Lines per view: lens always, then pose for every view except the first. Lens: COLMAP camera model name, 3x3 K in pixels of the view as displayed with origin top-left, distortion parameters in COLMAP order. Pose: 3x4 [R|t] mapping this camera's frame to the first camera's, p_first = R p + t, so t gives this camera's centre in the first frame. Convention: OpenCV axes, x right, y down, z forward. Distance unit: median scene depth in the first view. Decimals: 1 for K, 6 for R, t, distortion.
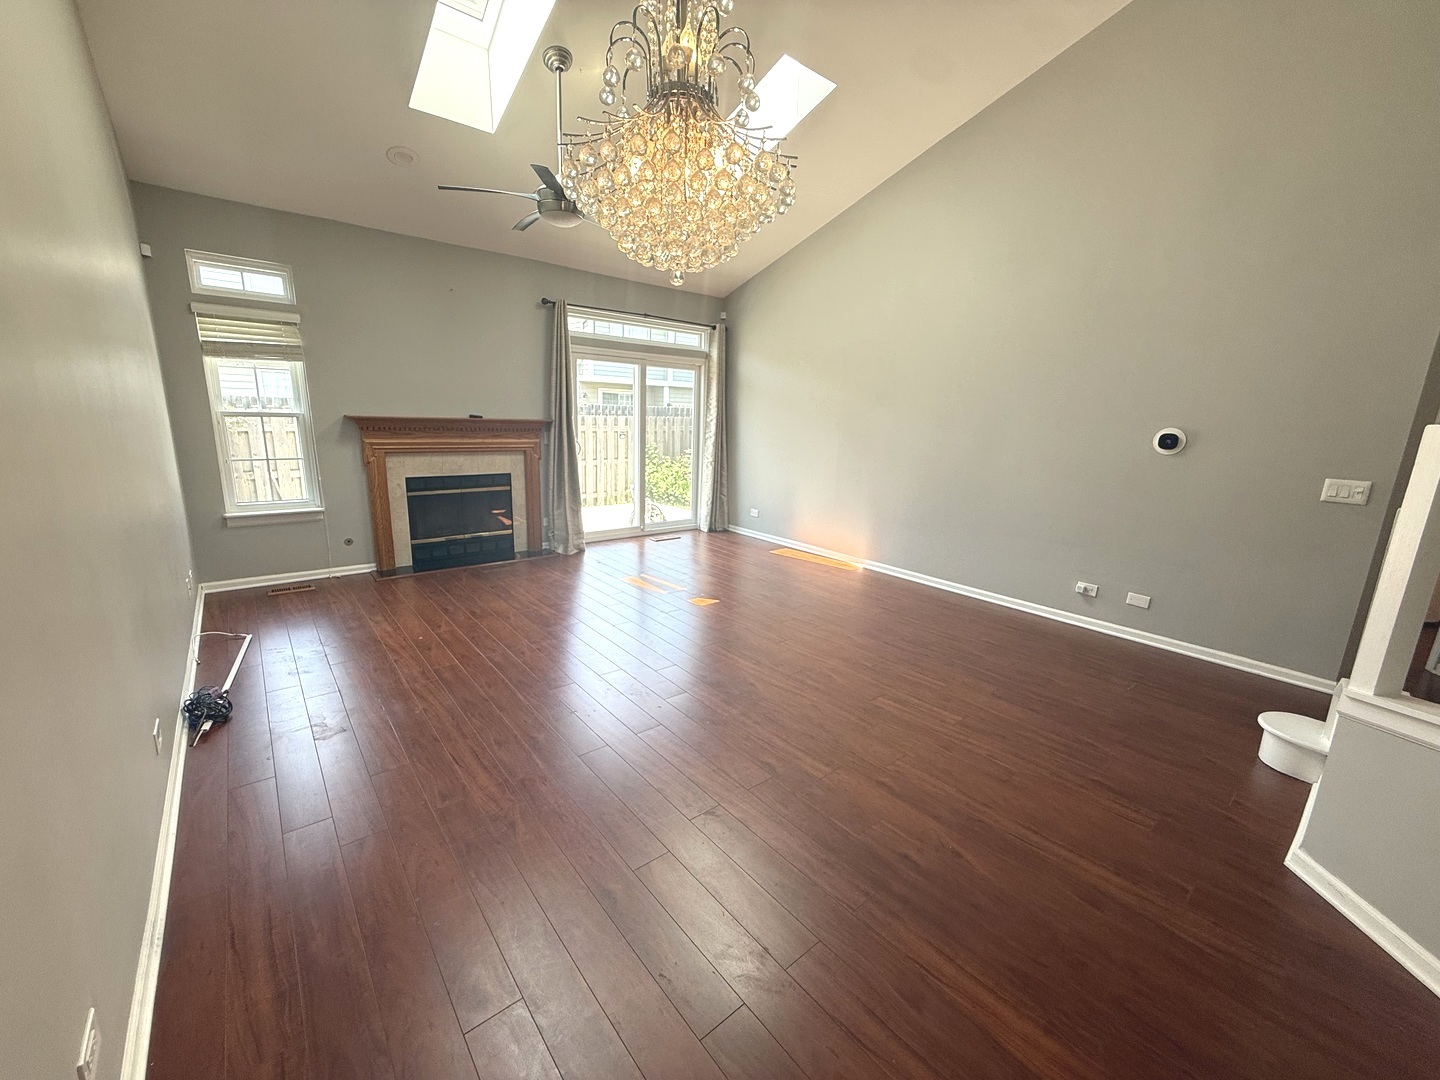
lens RADIAL K [[572.4, 0, 712.1], [0, 572.4, 541.7], [0, 0, 1]] dist [0.000012, -0.000640]
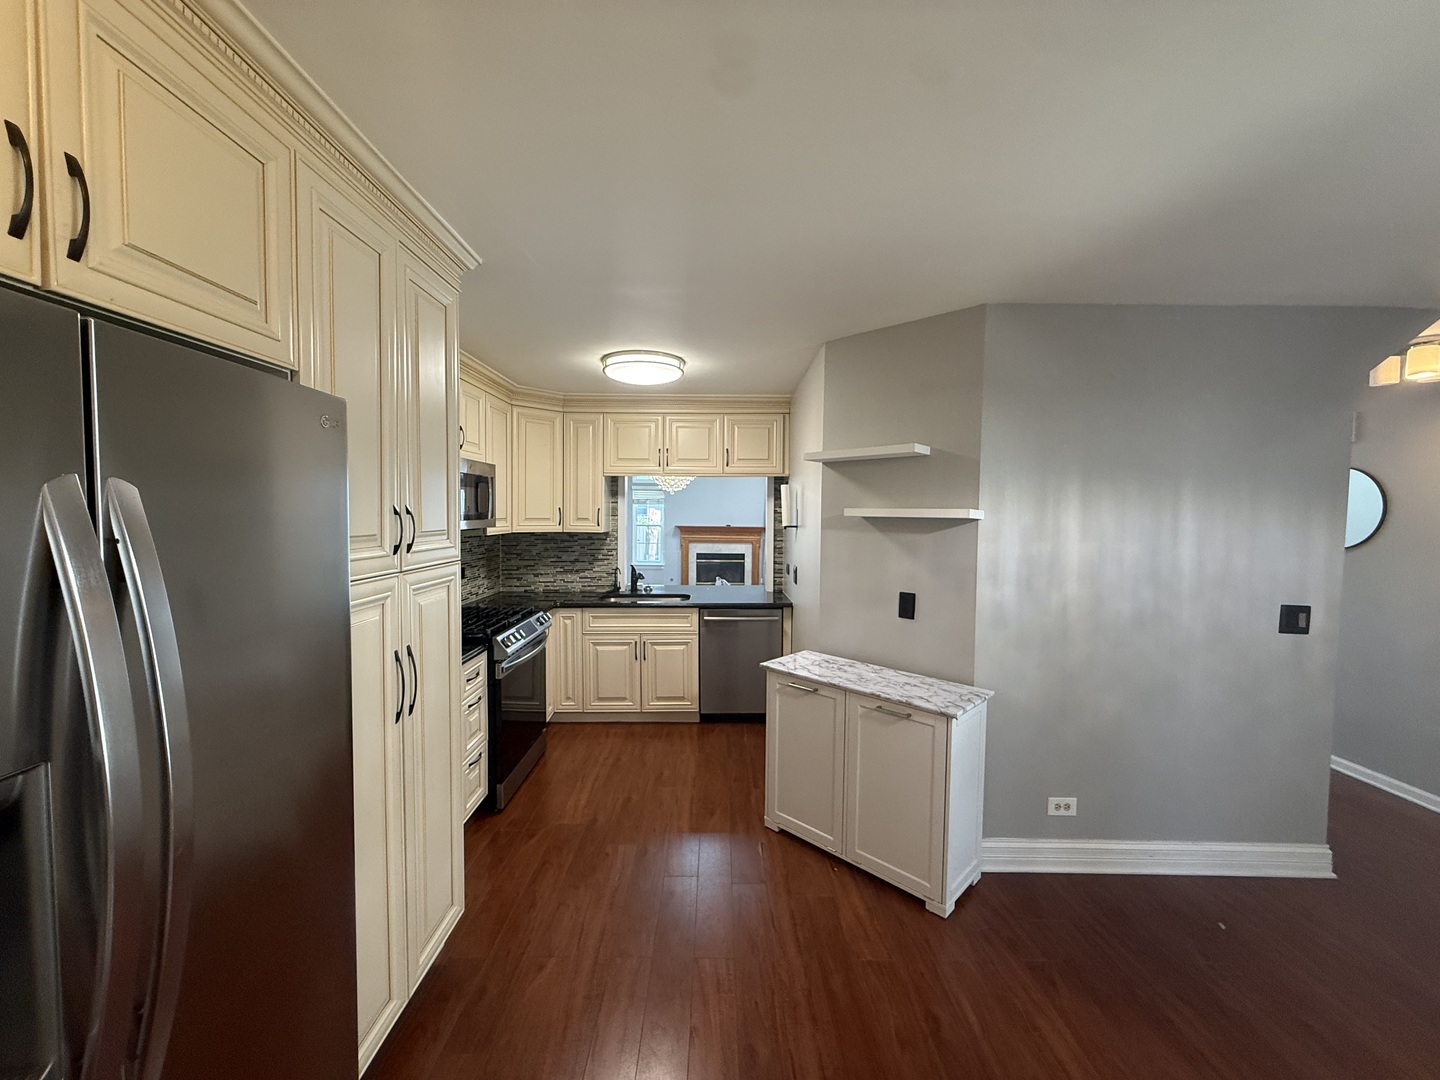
lens RADIAL K [[572.4, 0, 714.3], [0, 572.4, 539.3], [0, 0, 1]] dist [0.000012, -0.000640]
pose [[0.768659, 0.013439, -0.639517, 0.916789], [-0.127189, 0.983027, -0.132215, 0.117511], [0.626886, 0.182968, 0.757322, -0.625535]]
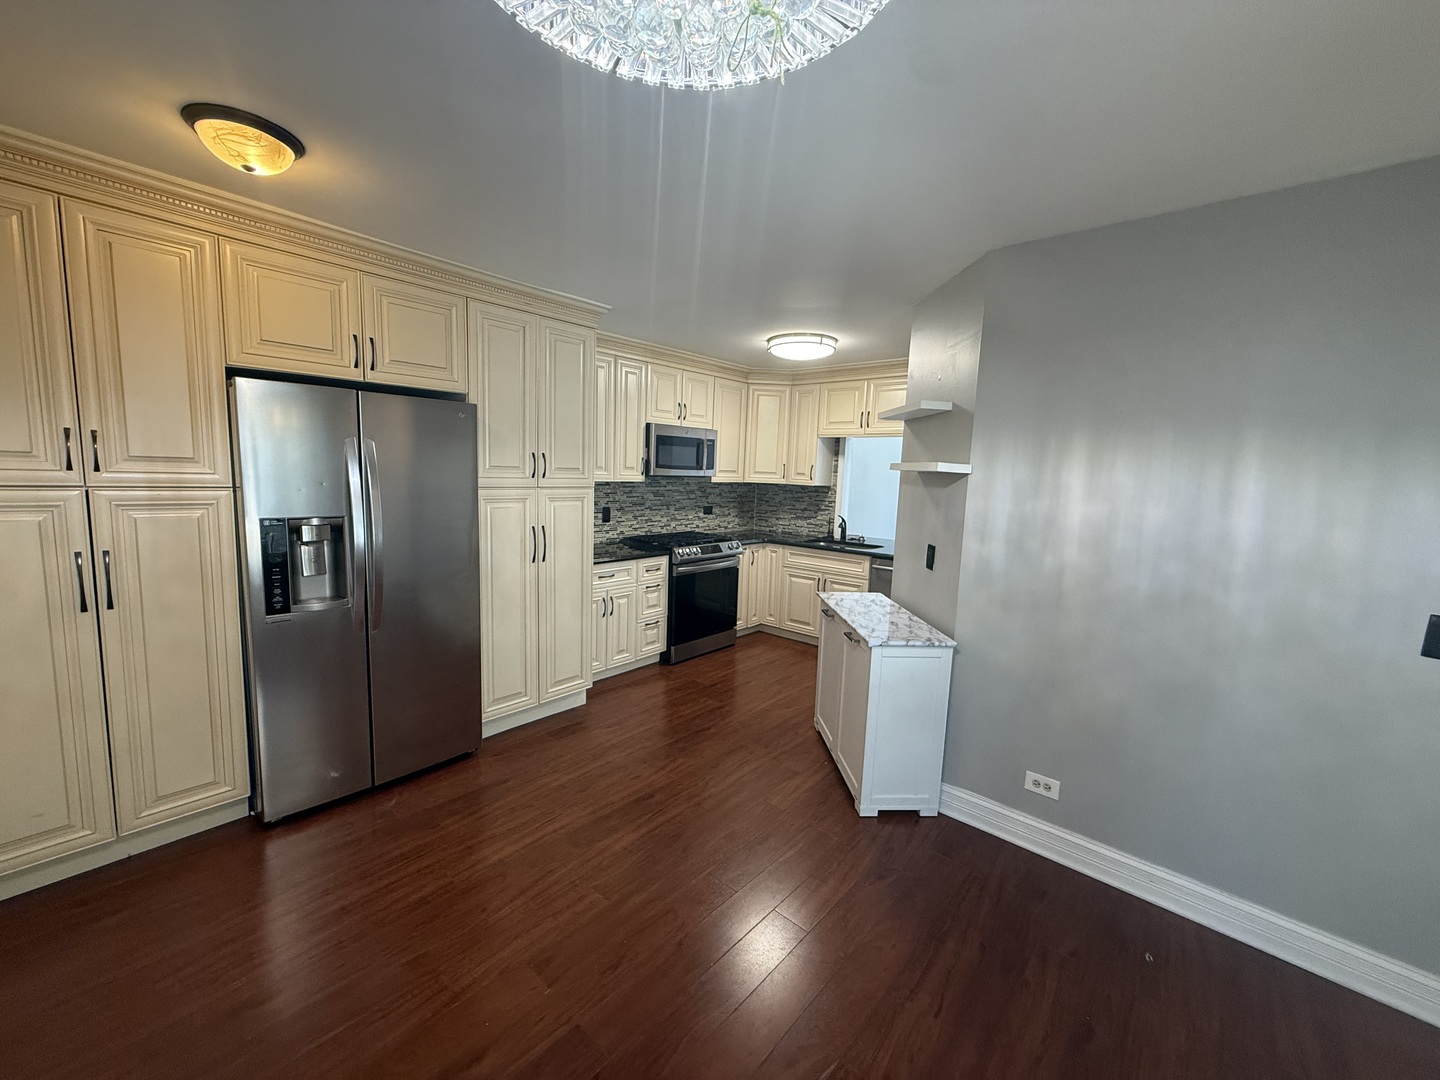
lens RADIAL K [[572.4, 0, 712.4], [0, 572.4, 539.8], [0, 0, 1]] dist [0.000012, -0.000640]
pose [[0.143180, 0.105172, -0.984093, 1.237678], [-0.241959, 0.967884, 0.068236, 0.081259], [0.959664, 0.228340, 0.164029, -0.391142]]
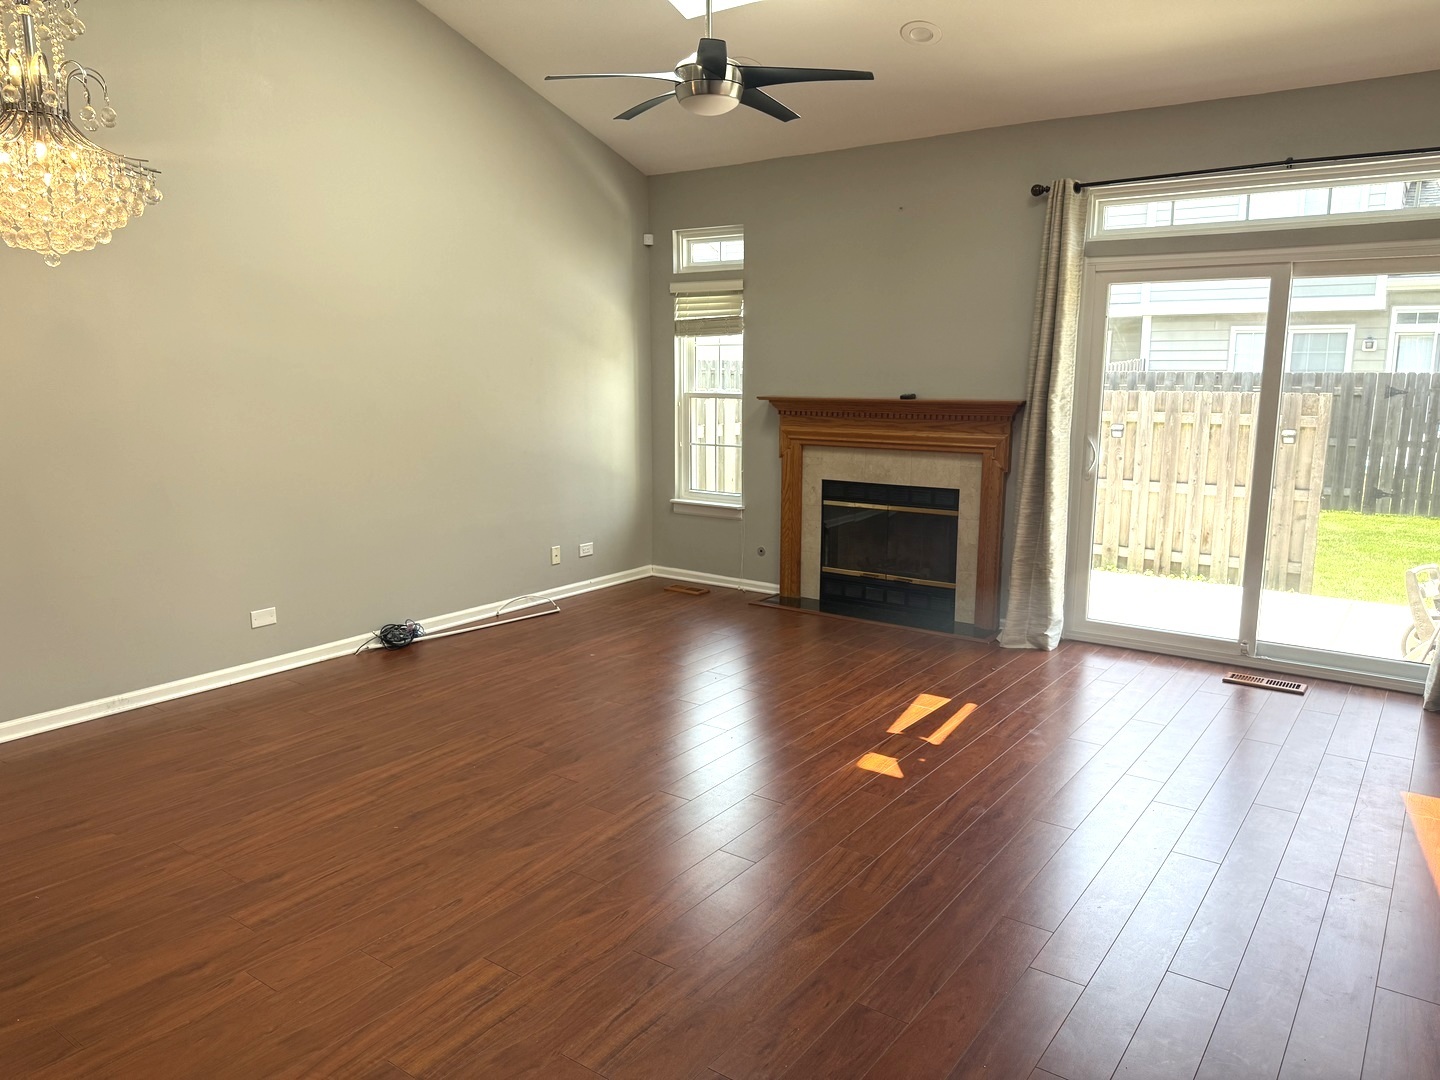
lens RADIAL K [[1003.6, 0, 731.1], [0, 1003.6, 552.3], [0, 0, 1]] dist [0.035199, -0.047706]
pose [[0.259463, 0.140408, -0.955492, 0.674175], [-0.206181, 0.974618, 0.087230, -0.109040], [0.943487, 0.174371, 0.281827, 0.544344]]
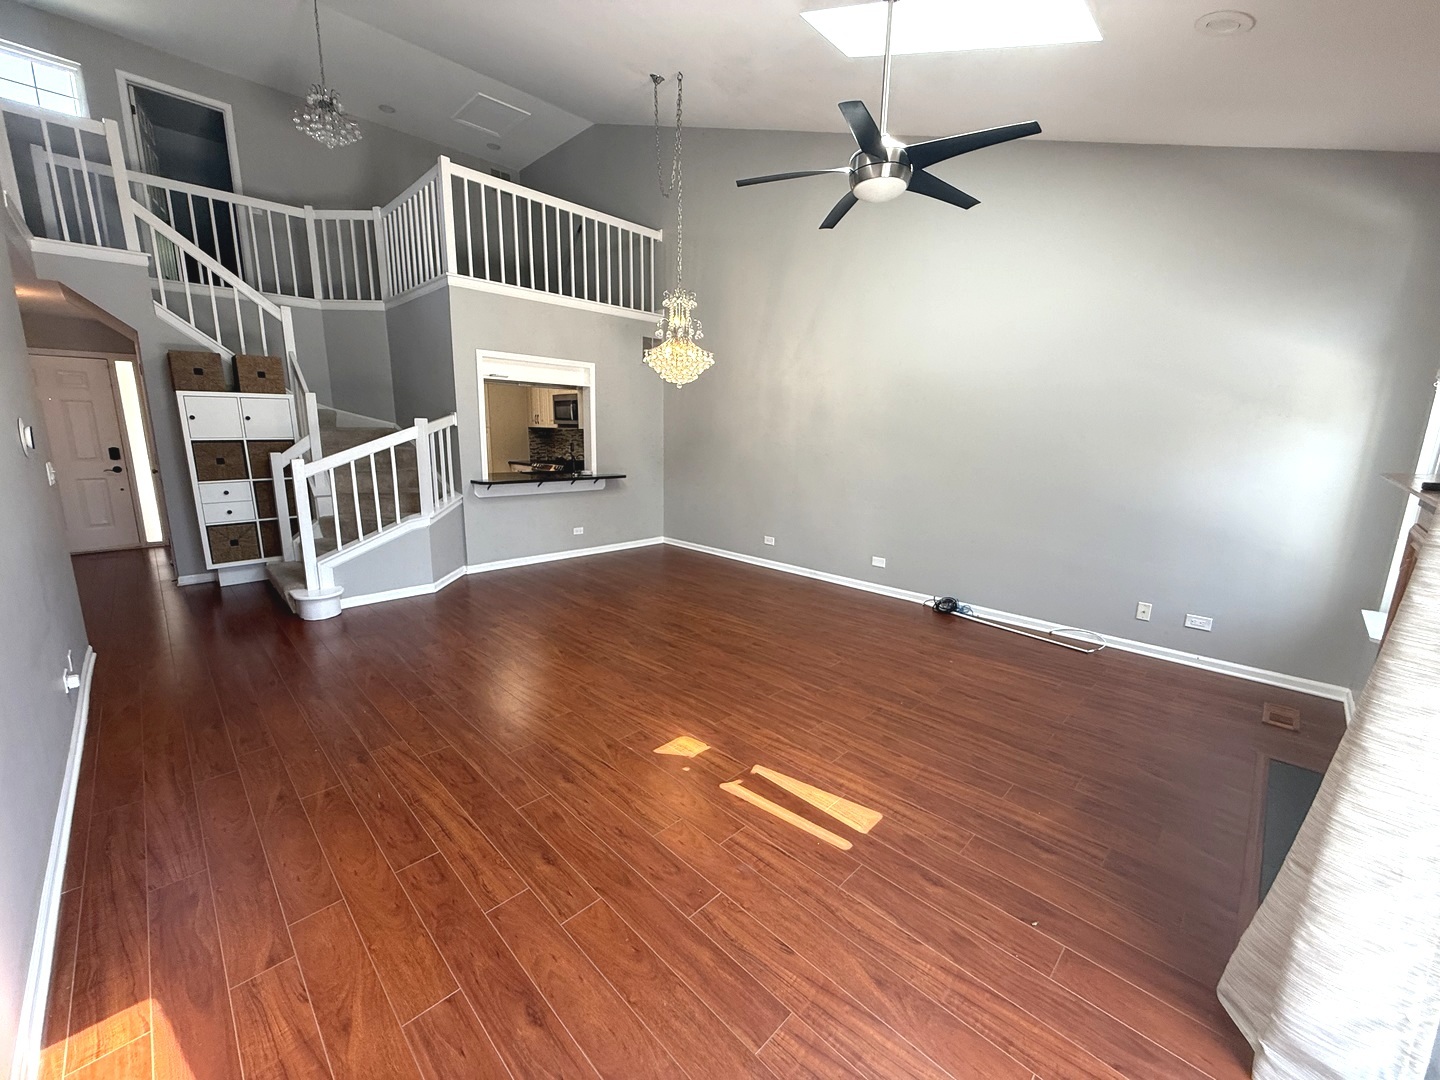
lens RADIAL K [[572.4, 0, 715.0], [0, 572.4, 540.6], [0, 0, 1]] dist [0.000012, -0.000640]
pose [[-0.993922, -0.031022, -0.105626, 0.020140], [-0.071289, 0.912500, 0.402817, -0.299839], [0.083887, 0.407899, -0.909165, 1.310216]]
